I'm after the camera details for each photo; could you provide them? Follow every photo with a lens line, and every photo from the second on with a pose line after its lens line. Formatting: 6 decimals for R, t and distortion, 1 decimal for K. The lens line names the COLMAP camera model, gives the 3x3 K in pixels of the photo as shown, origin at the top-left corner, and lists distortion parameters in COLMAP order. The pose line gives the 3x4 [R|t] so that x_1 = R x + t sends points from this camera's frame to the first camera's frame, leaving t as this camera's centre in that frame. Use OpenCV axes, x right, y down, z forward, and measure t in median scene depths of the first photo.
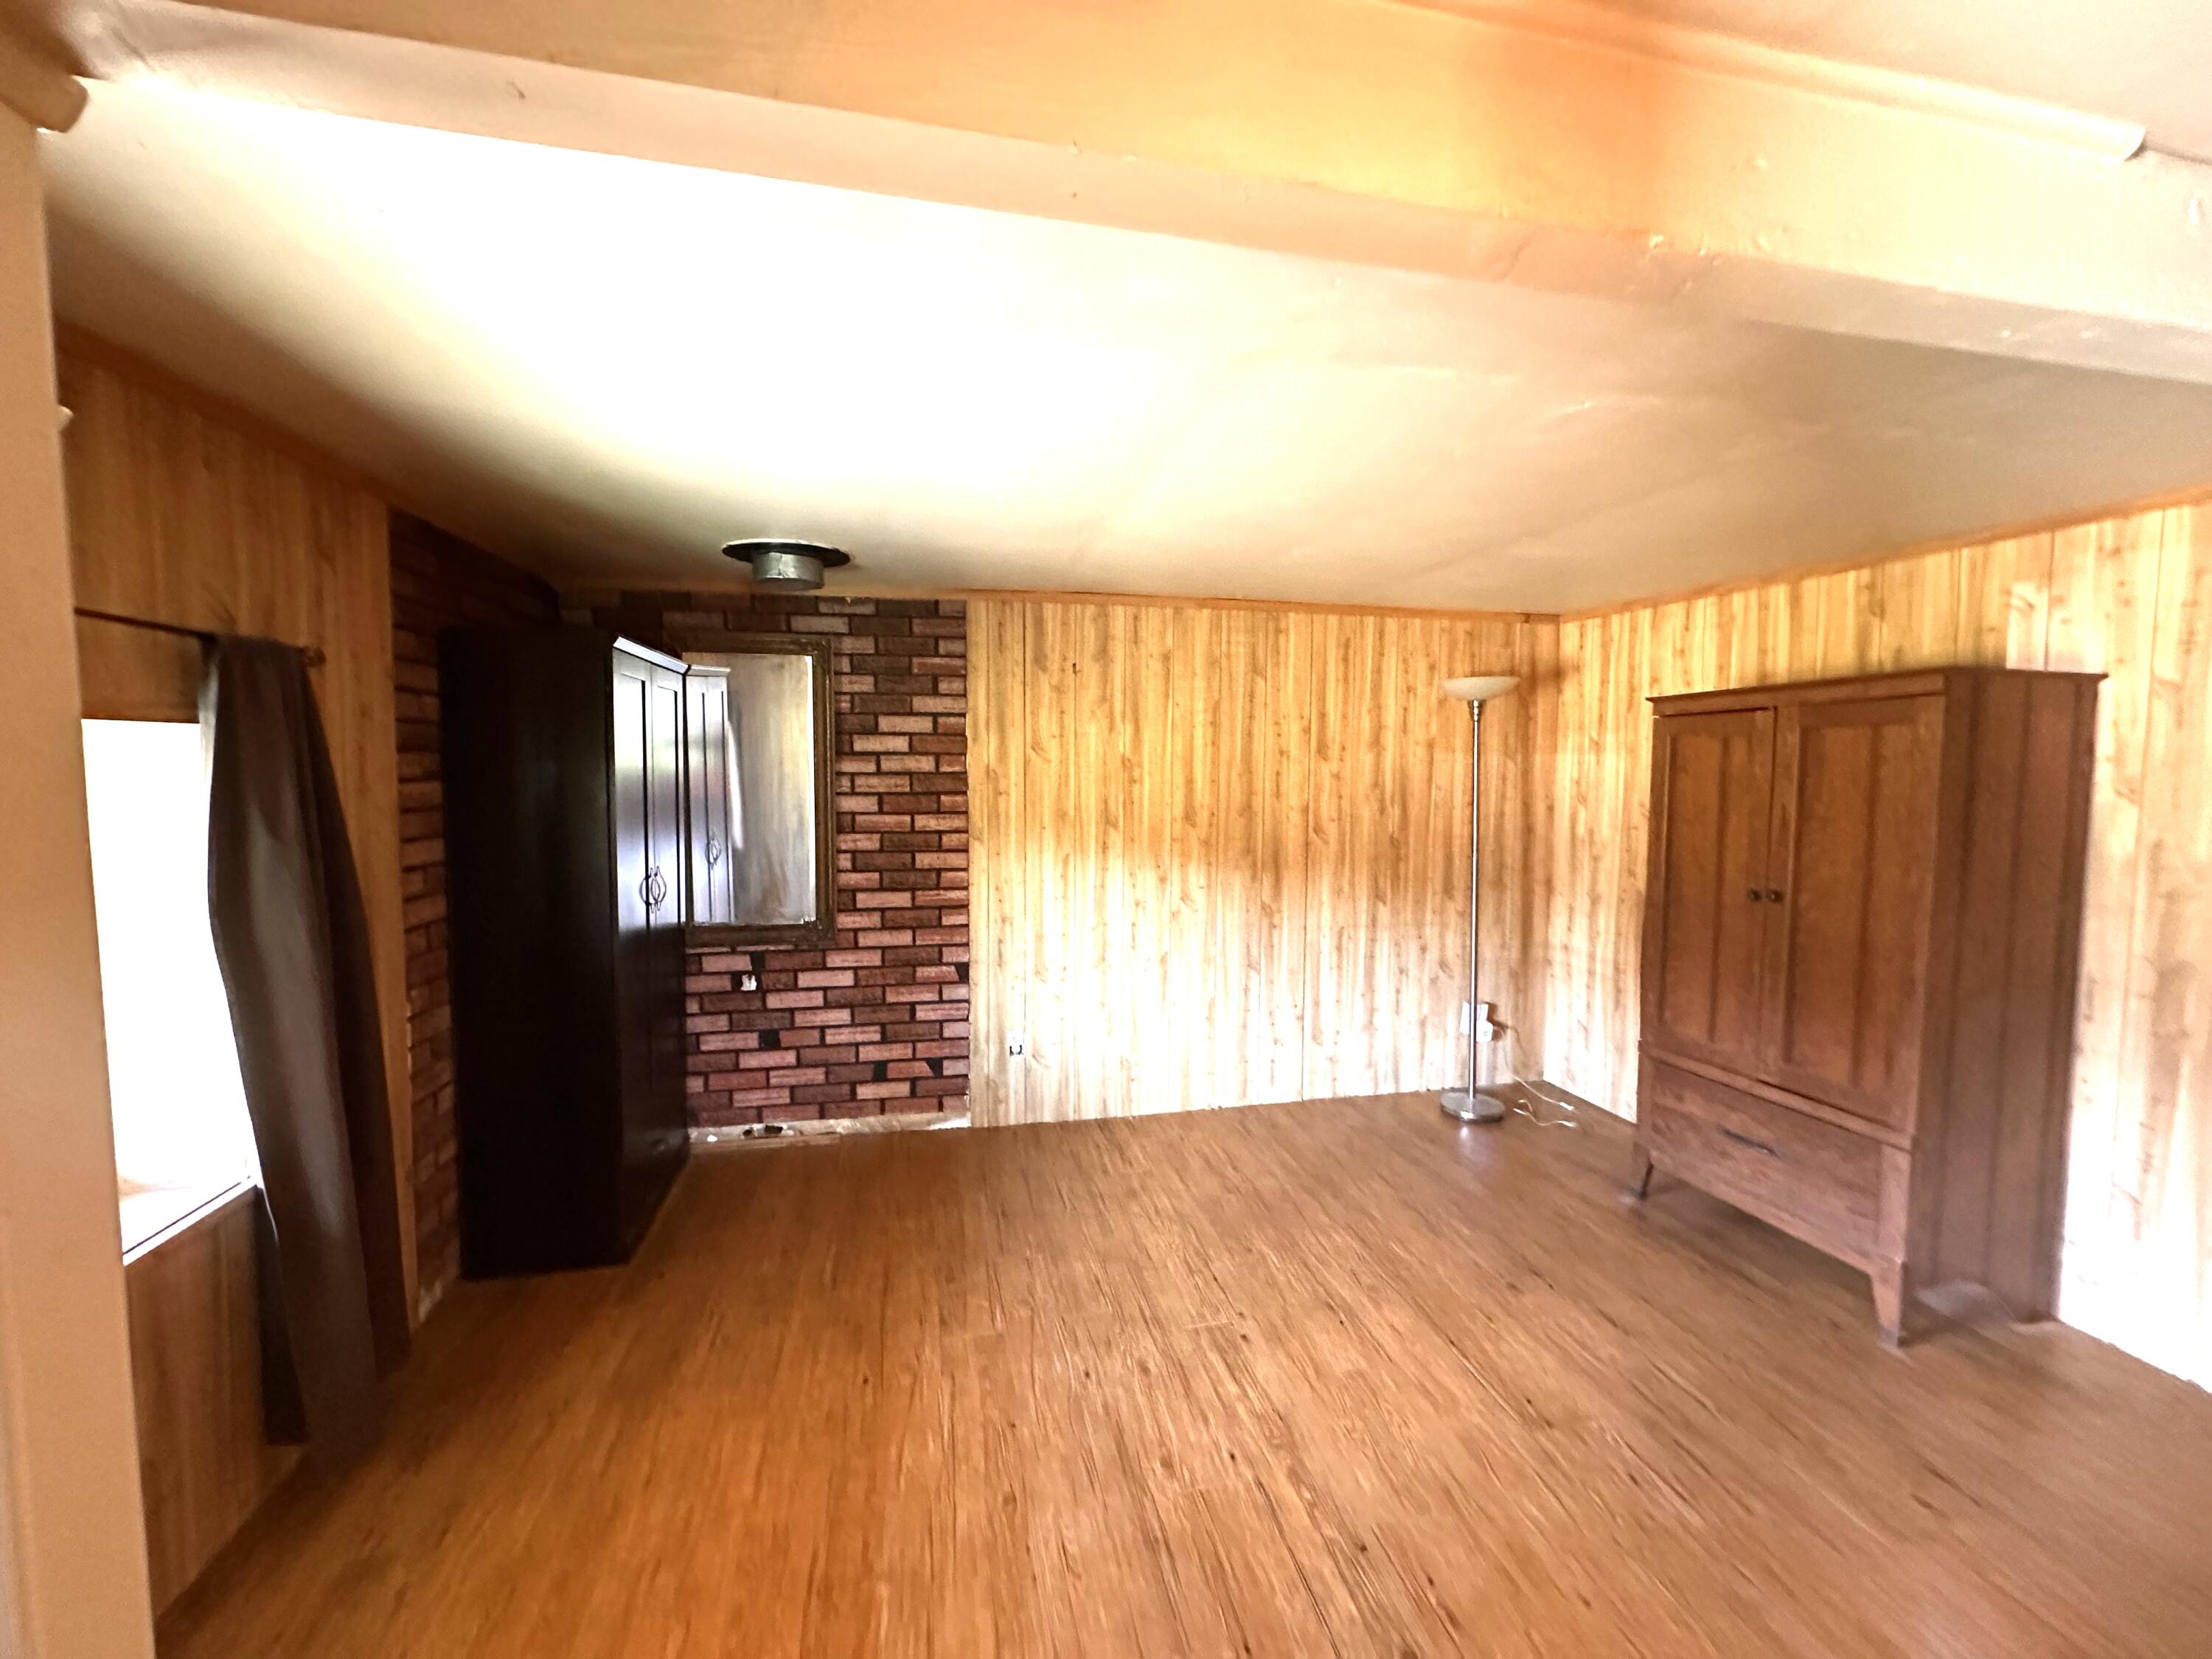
lens RADIAL K [[877.3, 0, 1105.9], [0, 877.3, 822.9], [0, 0, 1]] dist [-0.001473, -0.000093]
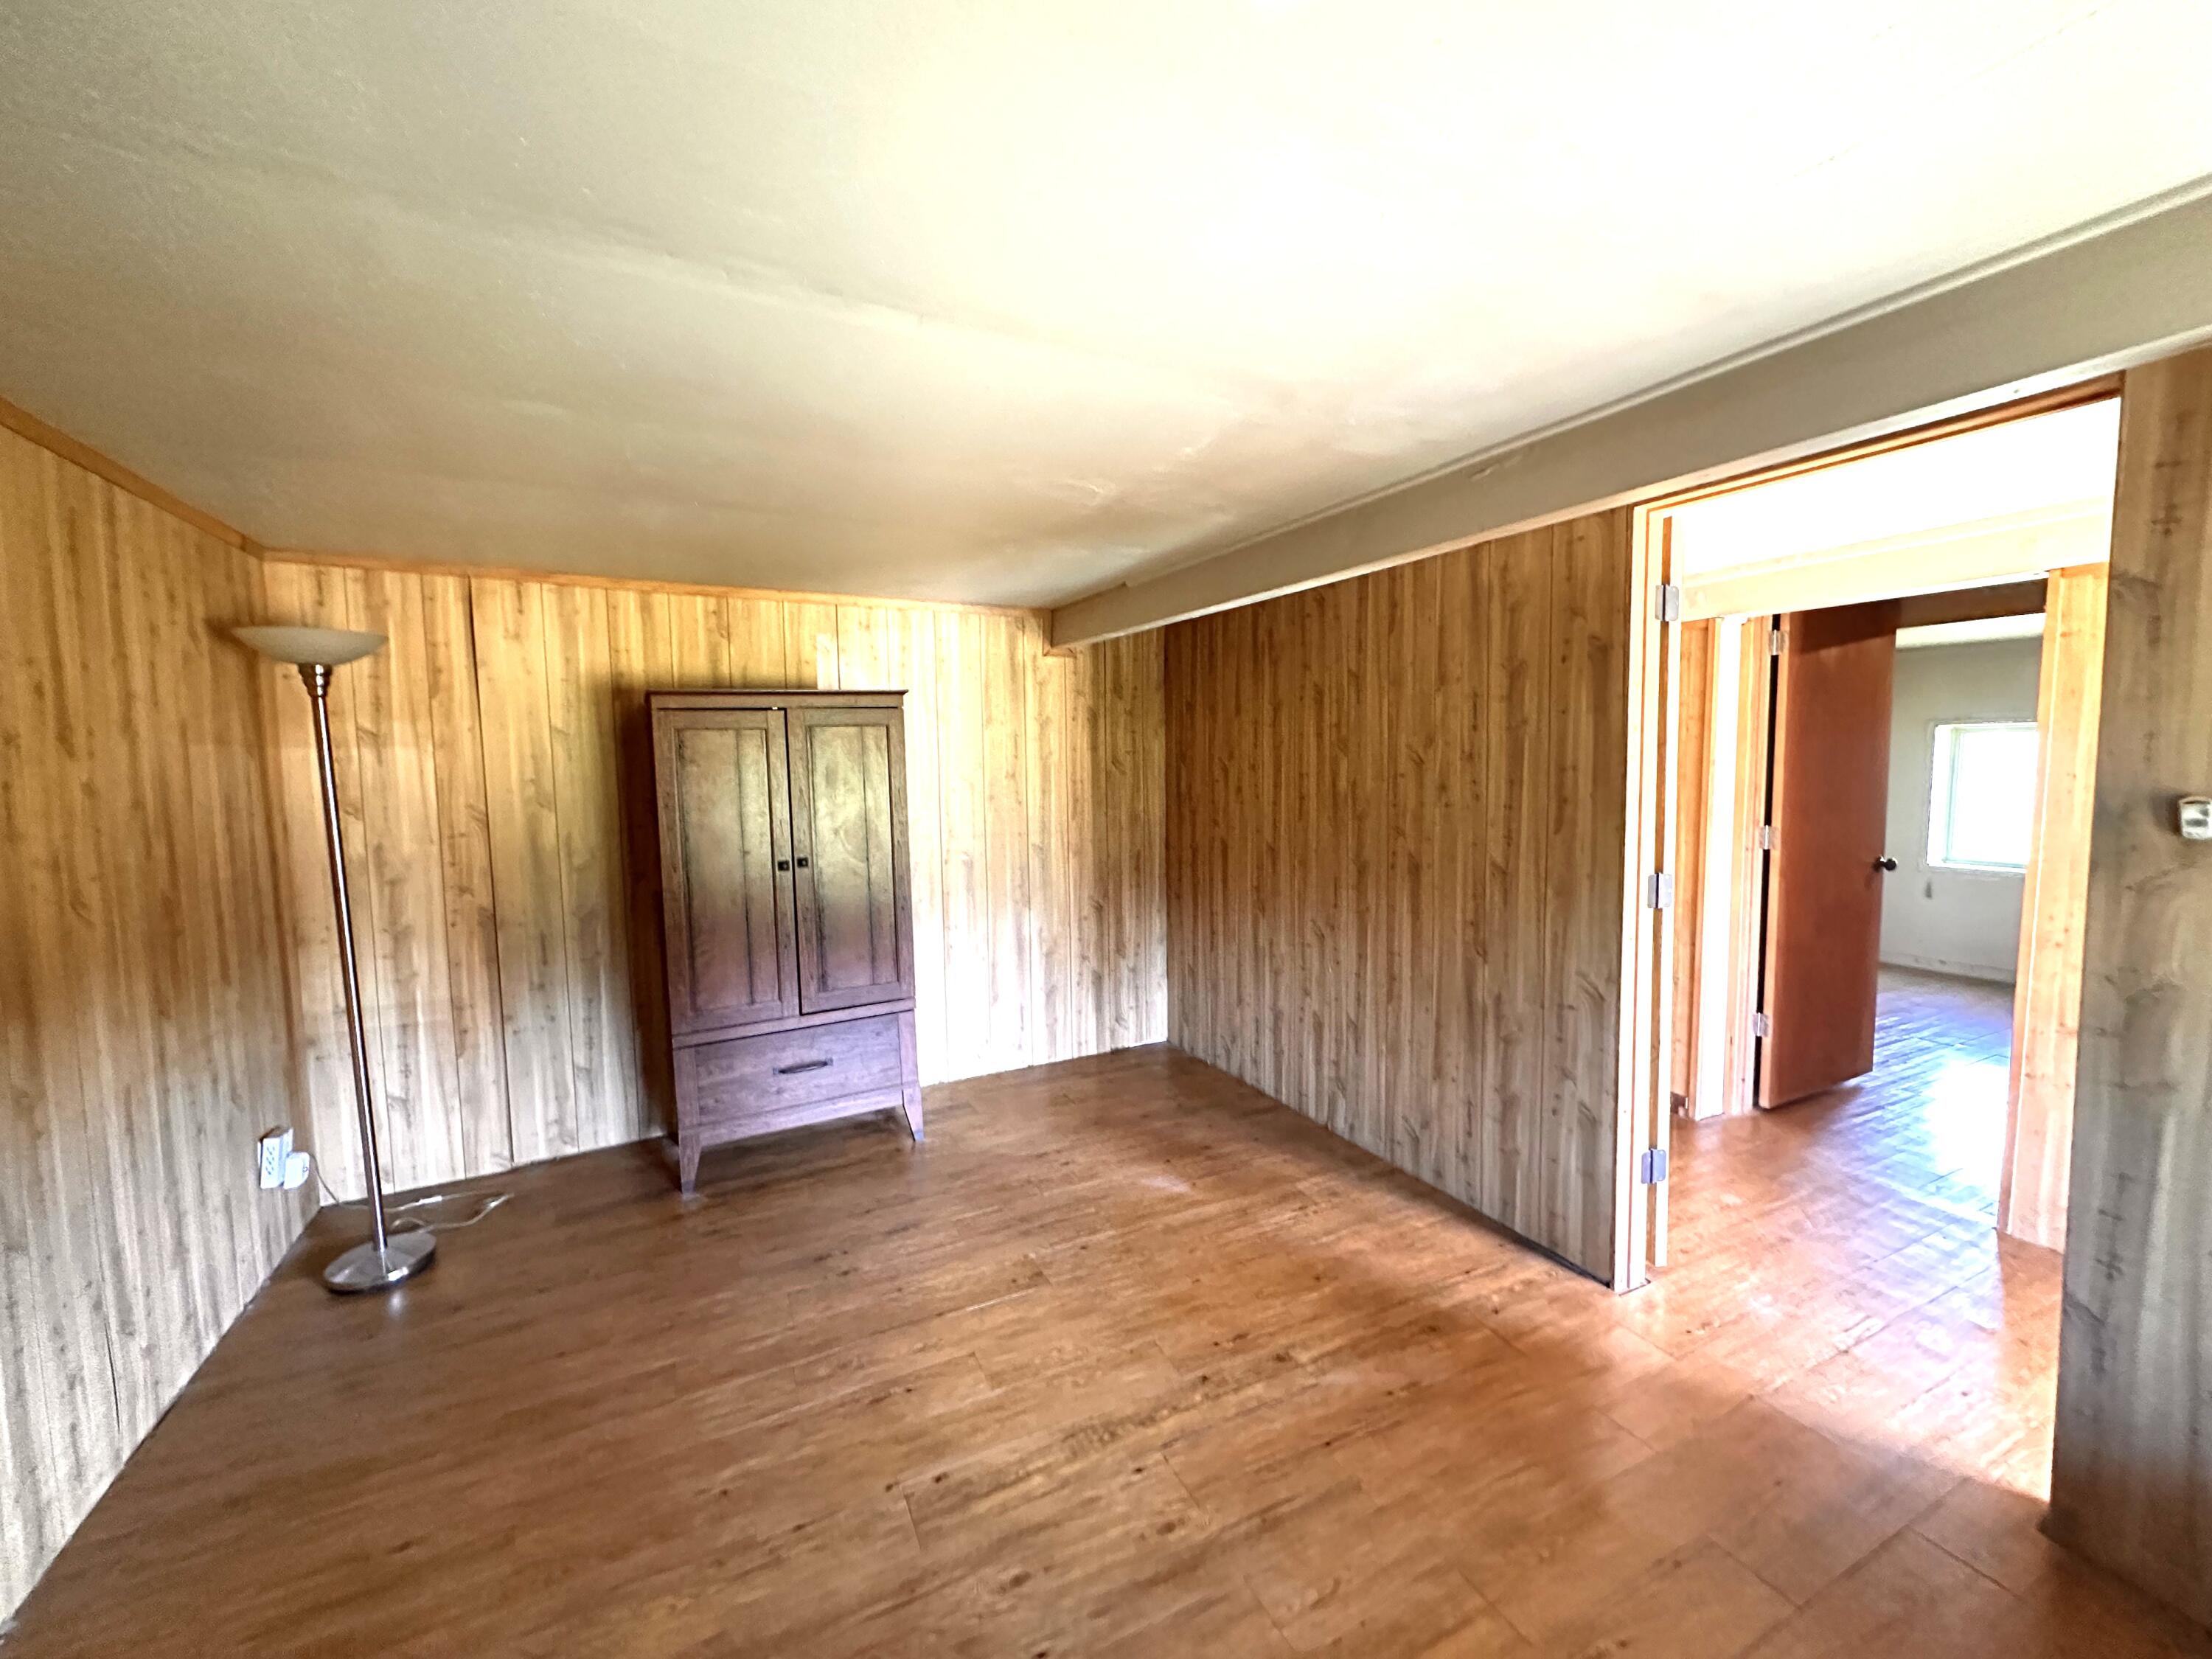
lens RADIAL K [[877.3, 0, 1105.9], [0, 877.3, 822.9], [0, 0, 1]] dist [-0.001473, -0.000093]
pose [[-0.238314, -0.075687, 0.968234, -0.463953], [0.079394, 0.992103, 0.097094, -0.050171], [-0.967937, 0.100011, -0.230423, 0.758699]]
